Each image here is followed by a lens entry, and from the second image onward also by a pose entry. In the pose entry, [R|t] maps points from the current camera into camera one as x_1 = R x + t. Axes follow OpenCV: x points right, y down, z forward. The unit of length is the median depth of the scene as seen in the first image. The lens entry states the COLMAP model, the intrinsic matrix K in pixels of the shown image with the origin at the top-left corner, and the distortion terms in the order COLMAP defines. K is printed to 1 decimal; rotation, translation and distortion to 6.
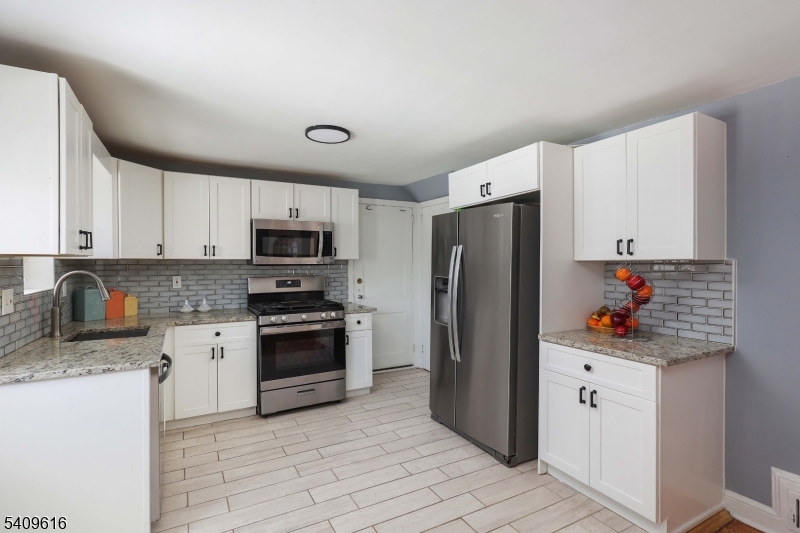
lens RADIAL K [[392.3, 0, 434.8], [0, 392.3, 265.7], [0, 0, 1]] dist [-0.003521, 0.001816]
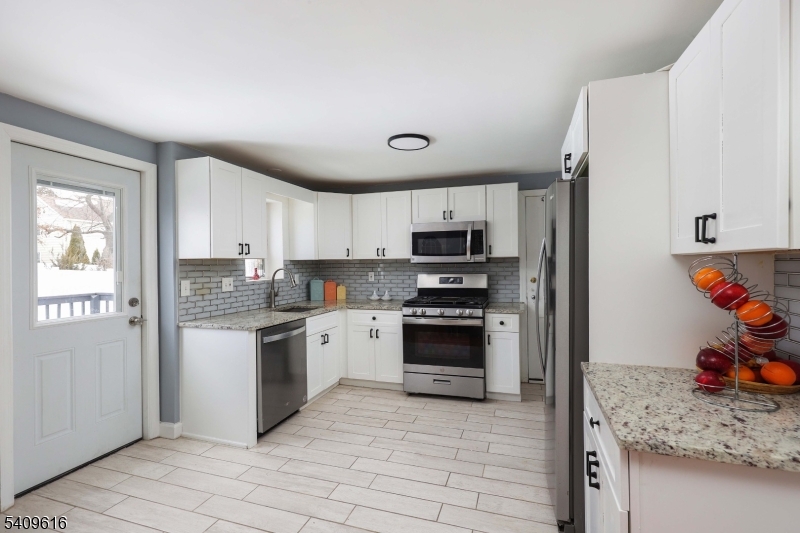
lens RADIAL K [[392.3, 0, 400.7], [0, 392.3, 264.0], [0, 0, 1]] dist [-0.003521, 0.001816]
pose [[0.656962, -0.002366, -0.753920, 0.400775], [0.003732, 0.999993, 0.000115, -0.000463], [0.753914, -0.002889, 0.656967, 0.208180]]
